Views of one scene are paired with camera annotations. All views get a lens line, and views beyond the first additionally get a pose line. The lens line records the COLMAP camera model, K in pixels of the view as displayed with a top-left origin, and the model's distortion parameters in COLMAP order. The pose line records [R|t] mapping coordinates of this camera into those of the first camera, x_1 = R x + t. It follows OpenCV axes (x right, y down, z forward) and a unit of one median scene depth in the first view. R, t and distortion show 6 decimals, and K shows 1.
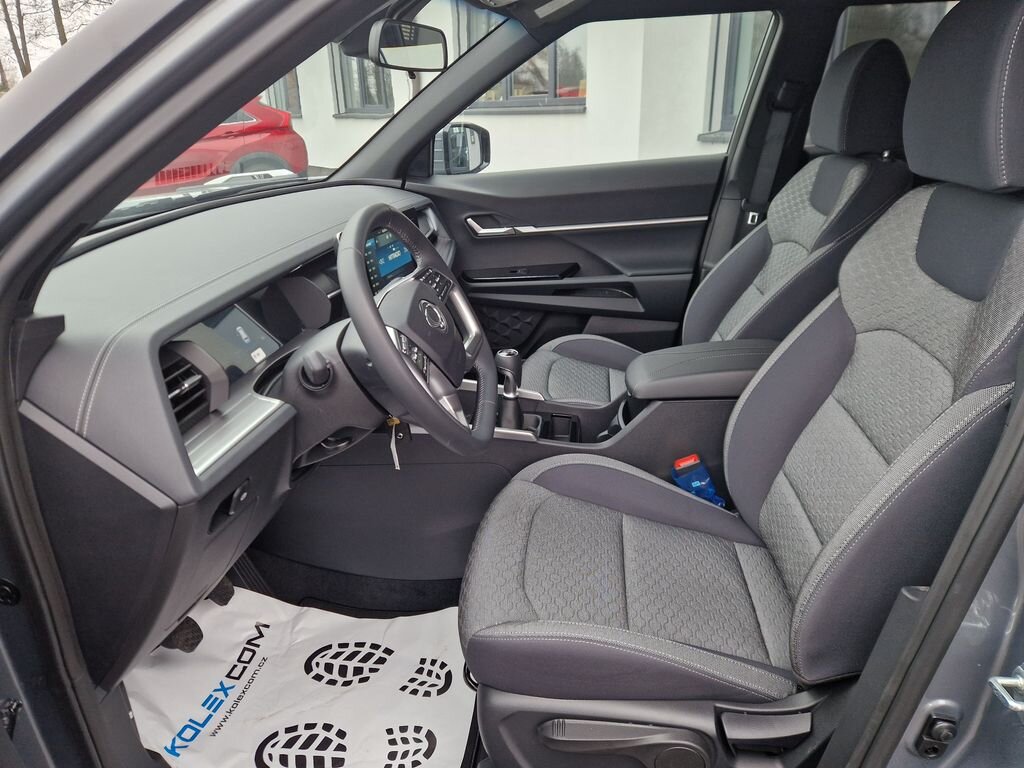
lens RADIAL K [[677.3, 0, 509.1], [0, 677.3, 386.6], [0, 0, 1]] dist [0.049750, -0.042687]
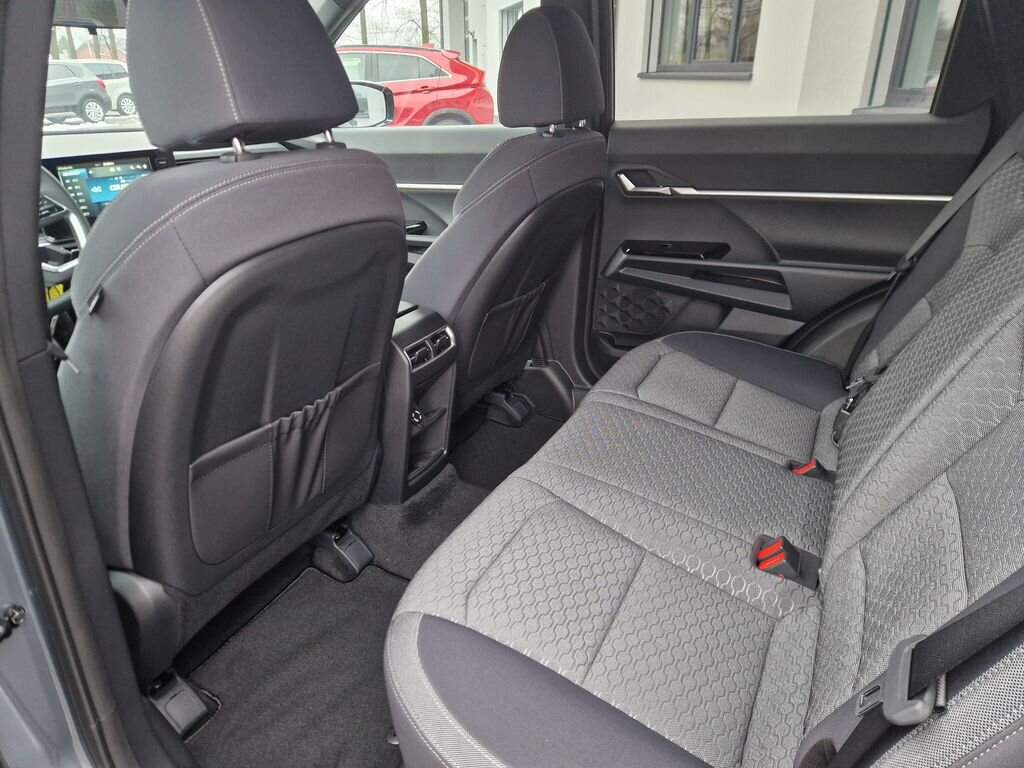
lens RADIAL K [[677.3, 0, 515.8], [0, 677.3, 378.1], [0, 0, 1]] dist [0.049750, -0.042687]
pose [[0.938793, 0.169299, -0.300011, 0.902700], [-0.158521, 0.985525, 0.060098, -0.047699], [0.305843, -0.008862, 0.952041, 0.082784]]
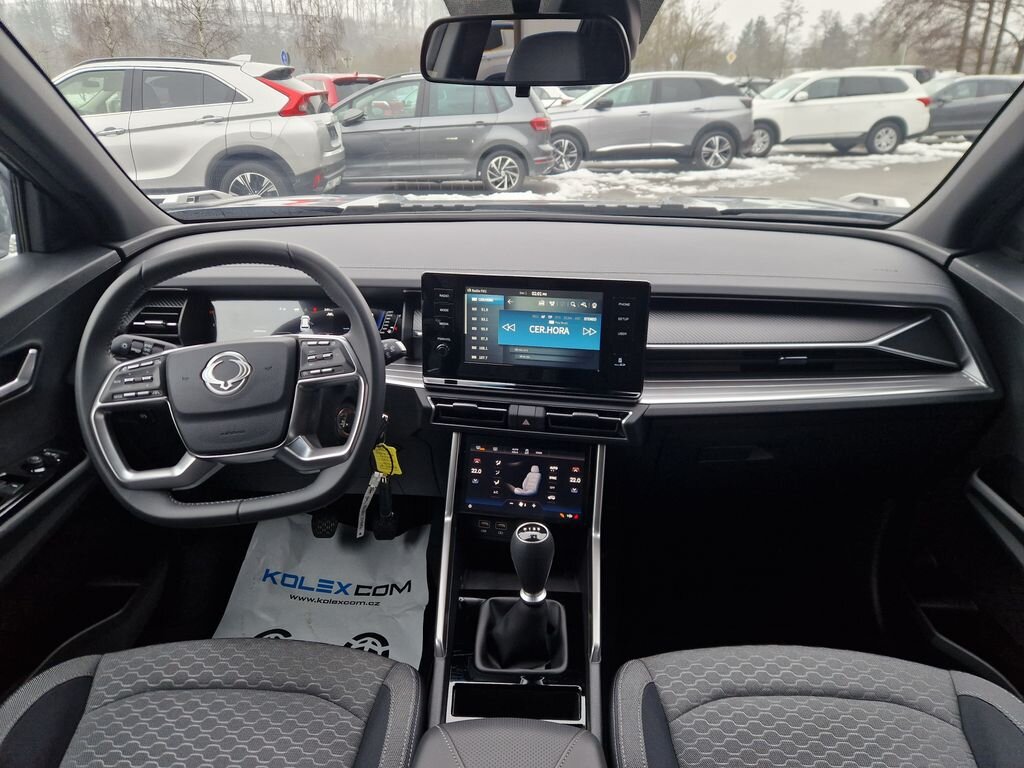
lens RADIAL K [[677.3, 0, 509.9], [0, 677.3, 380.7], [0, 0, 1]] dist [0.049750, -0.042687]
pose [[0.081202, 0.415136, -0.906128, 0.530103], [-0.383556, 0.852133, 0.356026, -0.403003], [0.919941, 0.318641, 0.228422, 0.837051]]
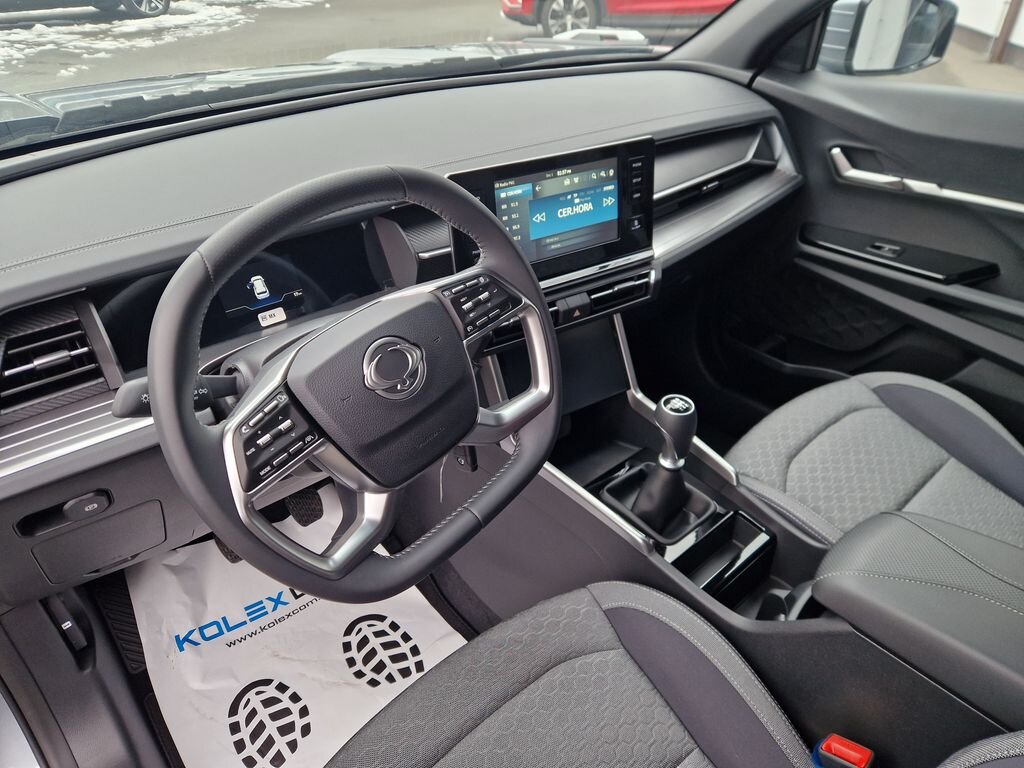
lens RADIAL K [[677.3, 0, 510.4], [0, 677.3, 377.2], [0, 0, 1]] dist [0.049750, -0.042687]
pose [[0.742417, 0.400819, -0.536806, 0.223619], [-0.283839, 0.913998, 0.289902, -0.225673], [0.606837, -0.062862, 0.792336, 0.421698]]
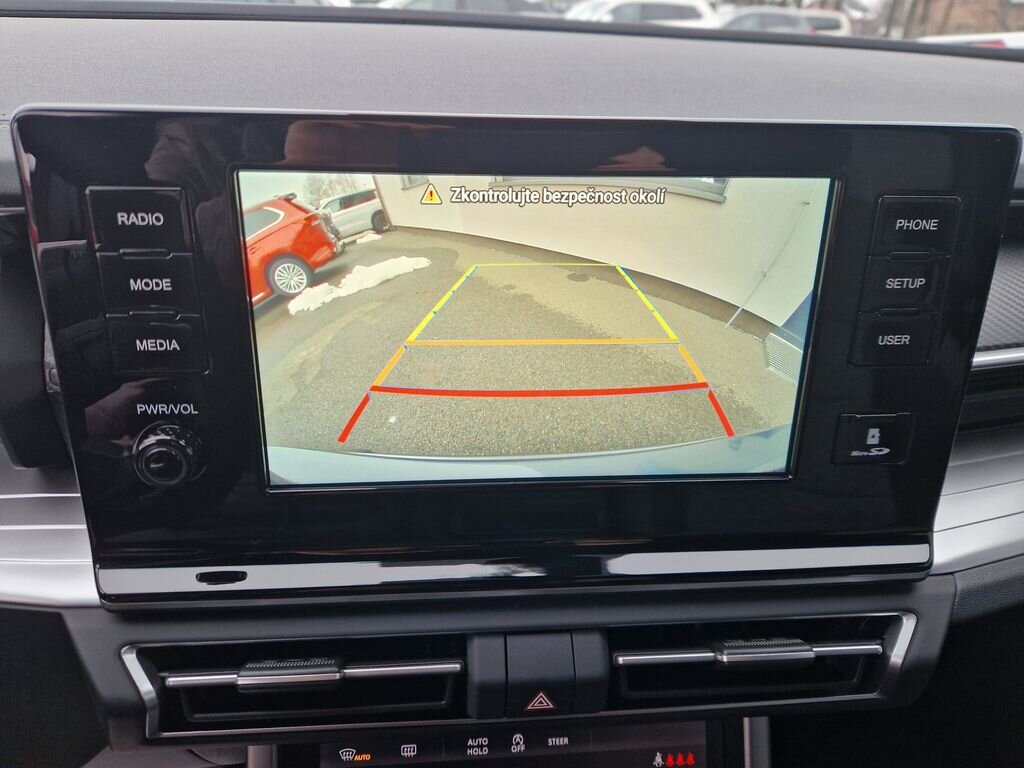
lens RADIAL K [[677.3, 0, 500.0], [0, 677.3, 379.3], [0, 0, 1]] dist [0.049750, -0.042687]
pose [[0.337517, 0.458372, -0.822178, -0.022734], [-0.396987, 0.861271, 0.317197, -0.238435], [0.853513, 0.219334, 0.472661, 0.917597]]
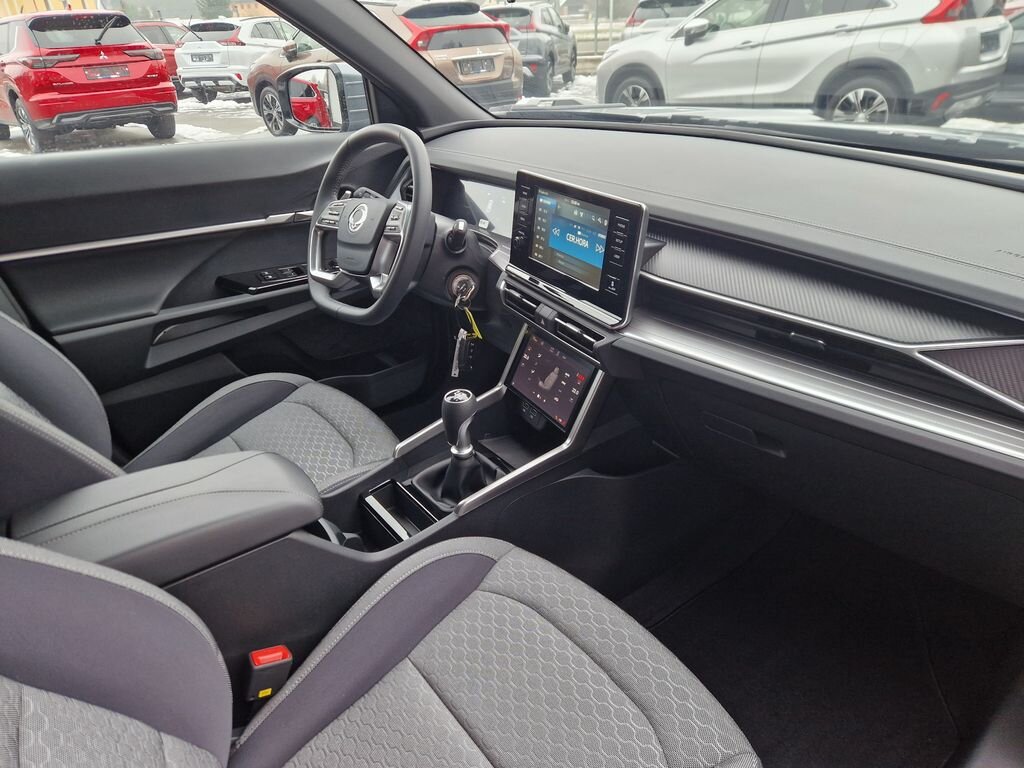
lens RADIAL K [[677.3, 0, 507.7], [0, 677.3, 385.9], [0, 0, 1]] dist [0.049750, -0.042687]
pose [[-0.726345, 0.379370, -0.573151, 0.395025], [-0.195491, 0.685415, 0.701420, -0.616715], [0.658943, 0.621519, -0.423684, 1.414344]]
